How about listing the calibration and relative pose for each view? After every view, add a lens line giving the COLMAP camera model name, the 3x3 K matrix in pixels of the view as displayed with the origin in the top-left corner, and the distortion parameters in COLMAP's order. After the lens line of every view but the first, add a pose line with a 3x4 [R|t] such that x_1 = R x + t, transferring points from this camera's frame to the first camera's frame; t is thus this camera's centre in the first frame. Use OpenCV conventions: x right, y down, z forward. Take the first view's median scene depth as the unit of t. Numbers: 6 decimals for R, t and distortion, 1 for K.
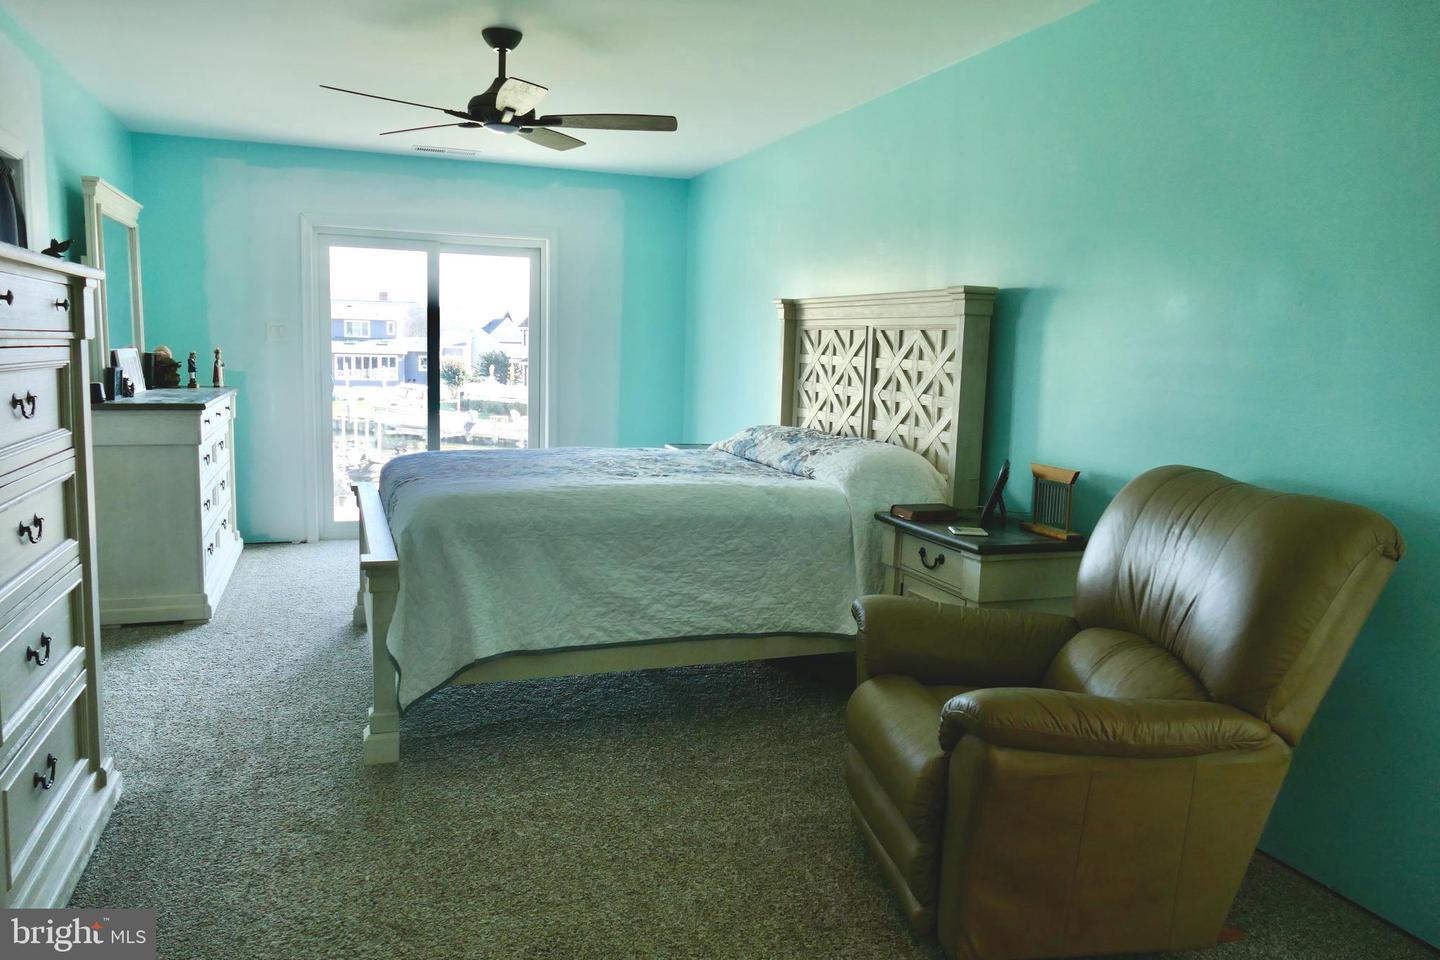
lens RADIAL K [[1039.0, 0, 719.1], [0, 1039.0, 483.2], [0, 0, 1]] dist [0.004430, 0.000817]
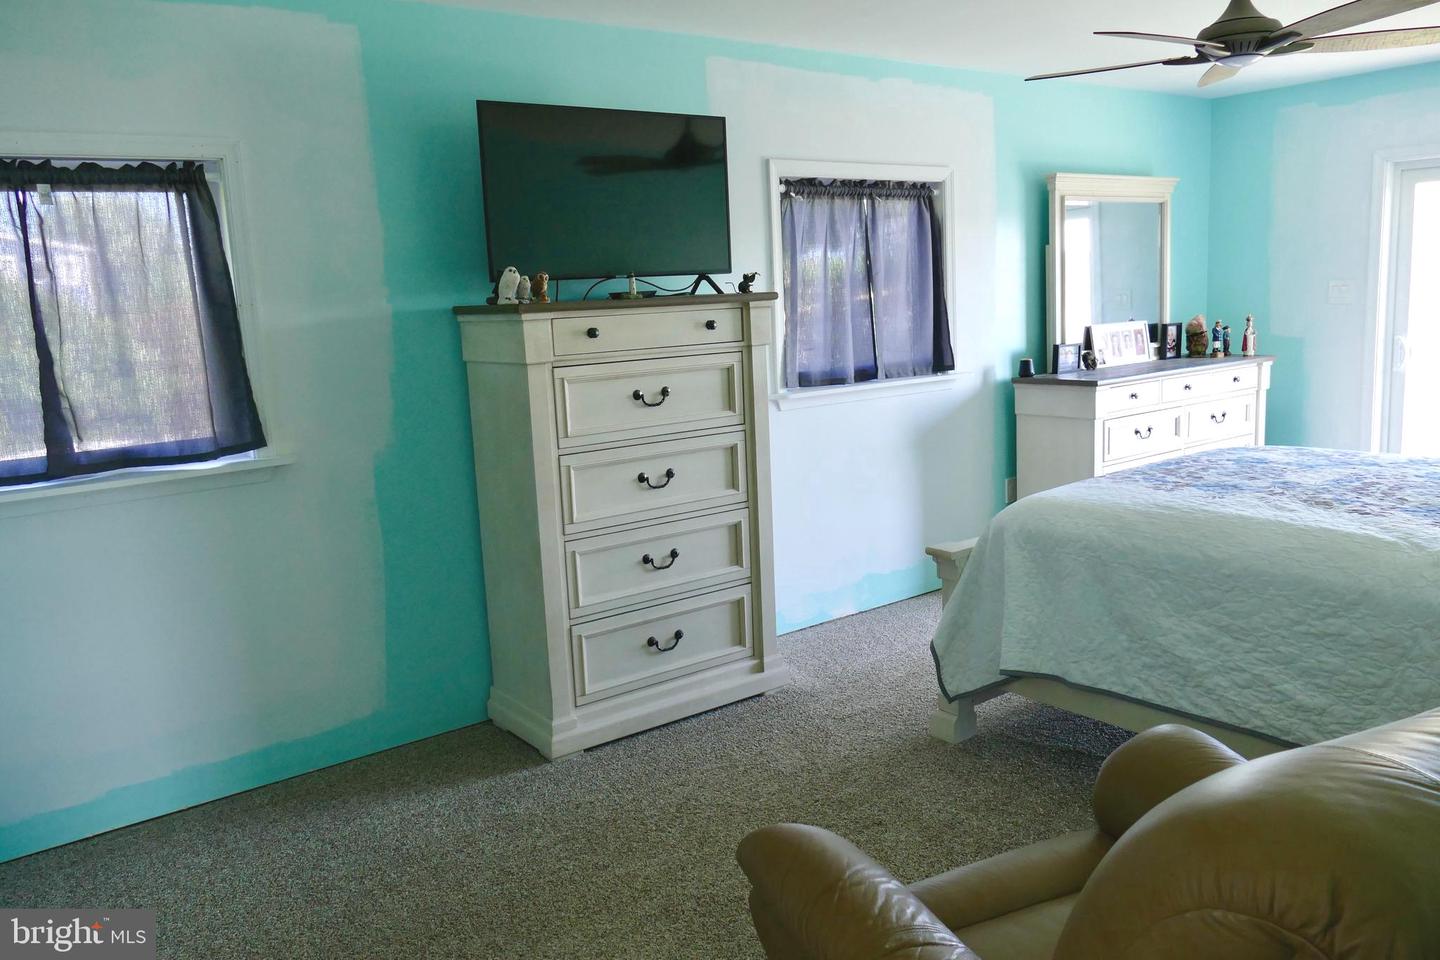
lens RADIAL K [[1100.9, 0, 719.8], [0, 1100.9, 475.9], [0, 0, 1]] dist [0.002546, 0.001967]
pose [[0.293059, 0.117423, -0.948856, 0.581822], [-0.071330, 0.992349, 0.100774, -0.084508], [0.953430, 0.038150, 0.299192, 0.402921]]
